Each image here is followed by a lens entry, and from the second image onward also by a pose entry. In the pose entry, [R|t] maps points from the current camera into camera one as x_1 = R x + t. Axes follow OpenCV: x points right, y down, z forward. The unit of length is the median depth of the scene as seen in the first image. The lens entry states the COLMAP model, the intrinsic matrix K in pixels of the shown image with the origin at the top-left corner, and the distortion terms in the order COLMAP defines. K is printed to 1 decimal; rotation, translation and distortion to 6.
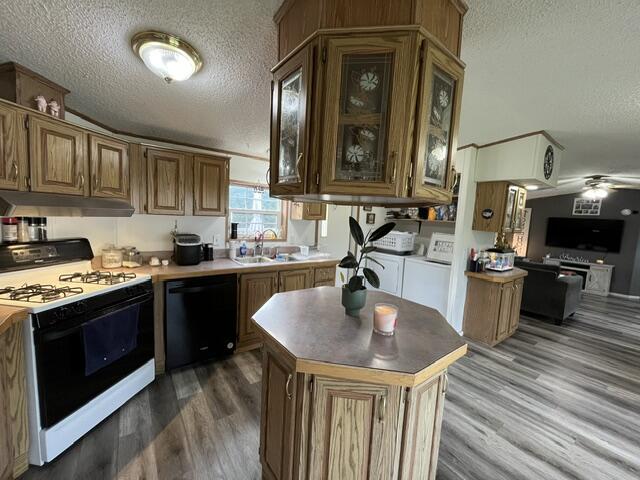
lens RADIAL K [[261.0, 0, 320.0], [0, 261.0, 240.0], [0, 0, 1]] dist [-0.002030, -0.000341]
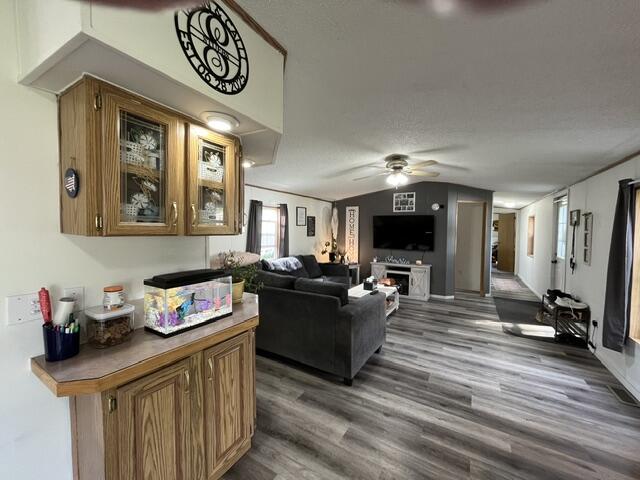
lens RADIAL K [[261.0, 0, 320.0], [0, 261.0, 240.0], [0, 0, 1]] dist [-0.002030, -0.000341]
pose [[0.919930, -0.055553, 0.388128, 0.432683], [0.070690, 0.997190, -0.024818, 0.004146], [-0.385658, 0.050267, 0.921271, 0.309309]]
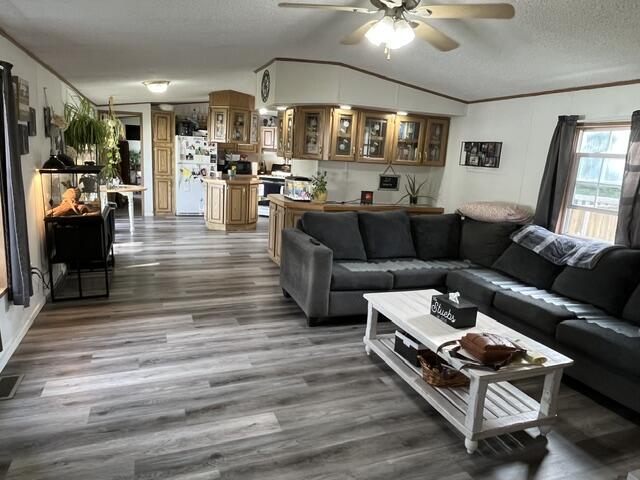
lens RADIAL K [[445.7, 0, 320.0], [0, 445.7, 240.0], [0, 0, 1]] dist [0.003538, 0.001009]
pose [[-0.261417, 0.122888, -0.957371, 1.329650], [-0.152334, 0.974179, 0.166641, -0.011511], [0.953129, 0.189403, -0.235947, 0.893403]]
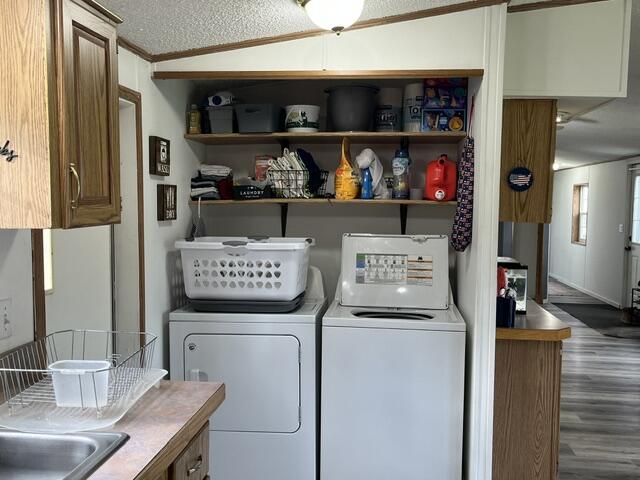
lens RADIAL K [[607.8, 0, 320.0], [0, 607.8, 240.0], [0, 0, 1]] dist [0.006478, 0.004793]
pose [[0.685338, -0.090639, 0.722562, -0.142619], [0.096433, 0.994782, 0.033321, -0.035606], [-0.721812, 0.046842, 0.690503, 0.307165]]
